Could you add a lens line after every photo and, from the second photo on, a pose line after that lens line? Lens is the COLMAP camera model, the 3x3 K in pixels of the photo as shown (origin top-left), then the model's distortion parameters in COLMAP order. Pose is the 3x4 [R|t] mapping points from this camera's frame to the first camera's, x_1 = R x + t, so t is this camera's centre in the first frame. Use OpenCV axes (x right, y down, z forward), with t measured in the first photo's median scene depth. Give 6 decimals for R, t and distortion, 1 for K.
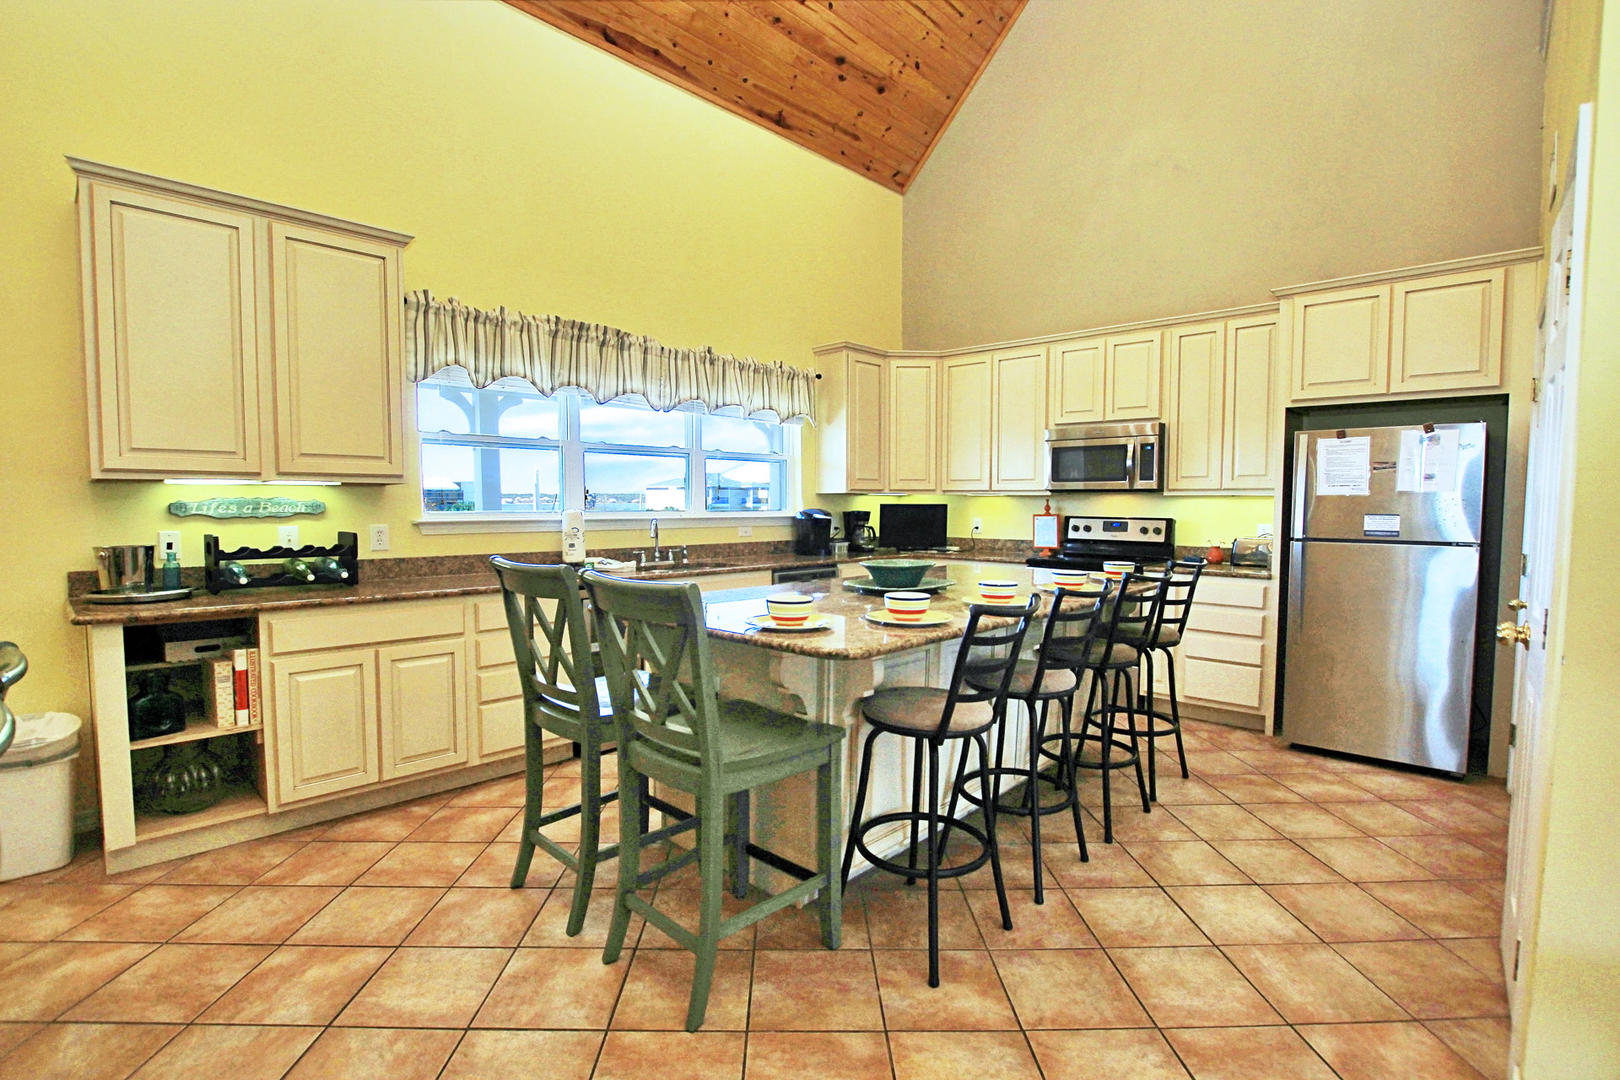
lens RADIAL K [[753.0, 0, 806.1], [0, 753.0, 548.5], [0, 0, 1]] dist [-0.030500, 0.002173]
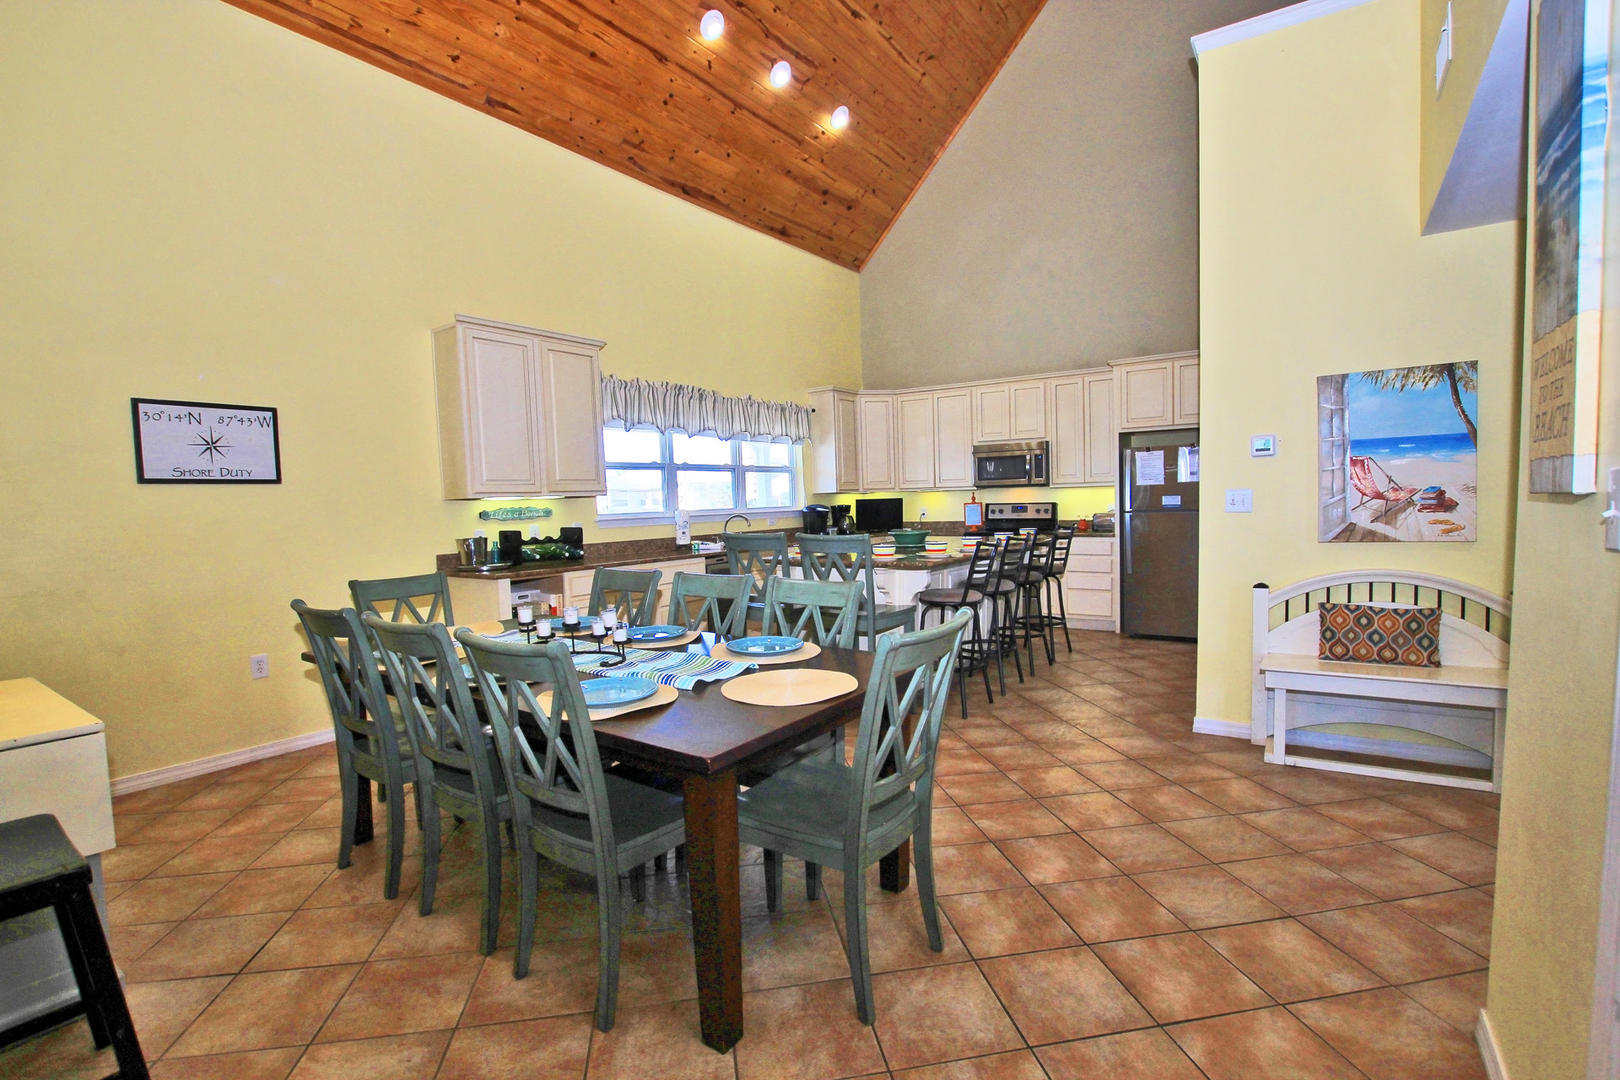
lens RADIAL K [[753.0, 0, 809.1], [0, 753.0, 543.4], [0, 0, 1]] dist [-0.030500, 0.002173]
pose [[0.988982, -0.040984, 0.142249, -0.246147], [0.041471, 0.999140, -0.000465, 0.025007], [-0.142108, 0.006359, 0.989831, -0.478743]]
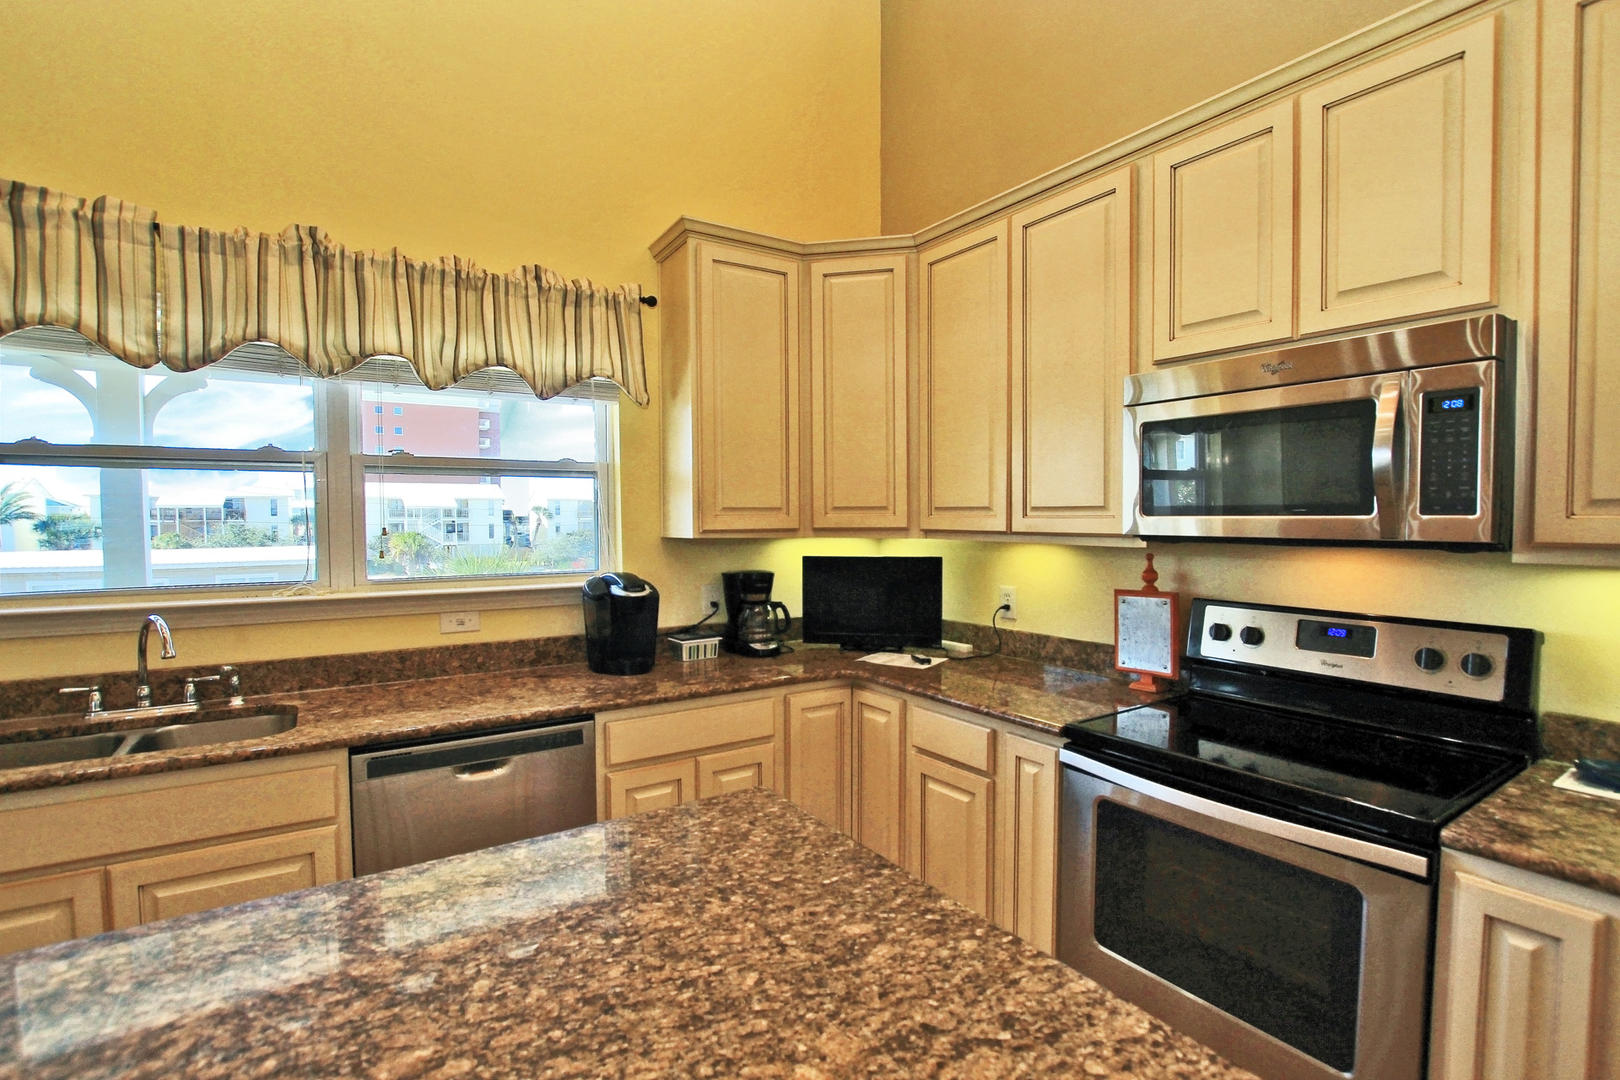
lens RADIAL K [[753.0, 0, 804.0], [0, 753.0, 546.1], [0, 0, 1]] dist [-0.030500, 0.002173]
pose [[0.971327, 0.003399, -0.237723, 0.283465], [-0.008787, 0.999728, -0.021607, -0.071605], [0.237585, 0.023076, 0.971093, 0.672457]]
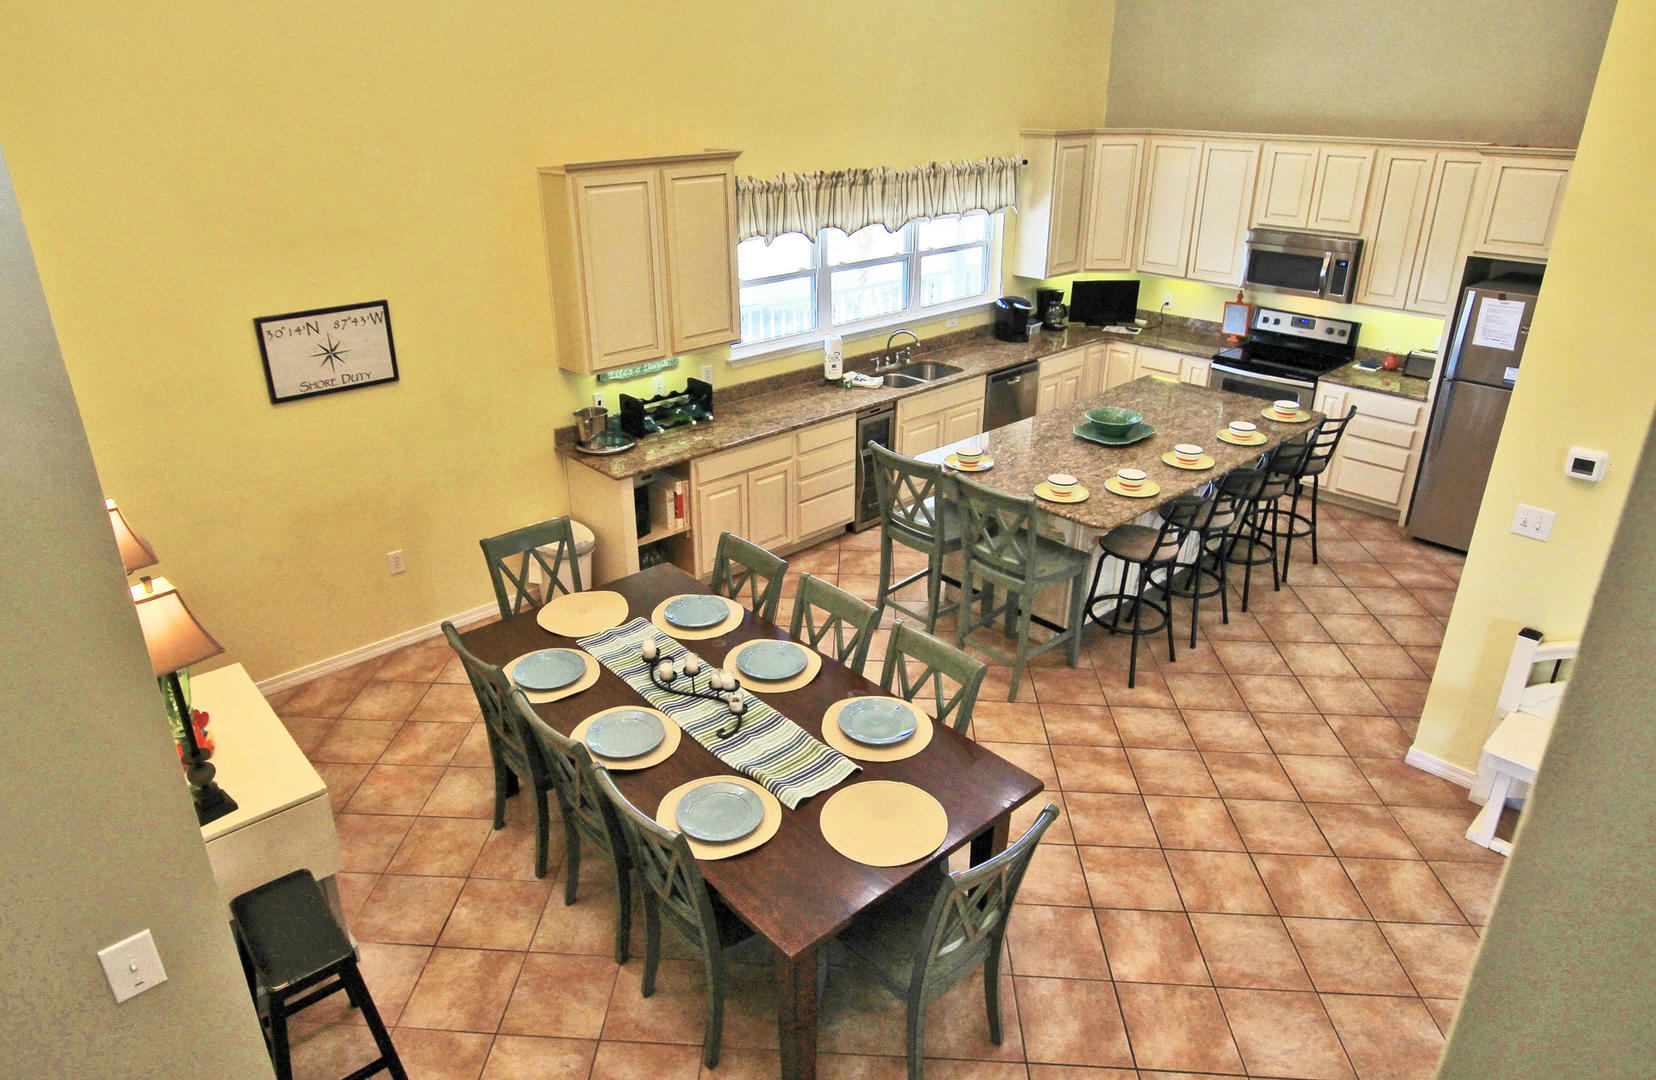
lens RADIAL K [[1033.4, 0, 786.5], [0, 1033.4, 499.1], [0, 0, 1]] dist [-0.018037, 0.009464]
pose [[0.995563, 0.024356, -0.090890, -0.203053], [0.006553, 0.945629, 0.325182, -0.309007], [0.093868, -0.324335, 0.941273, -0.595787]]
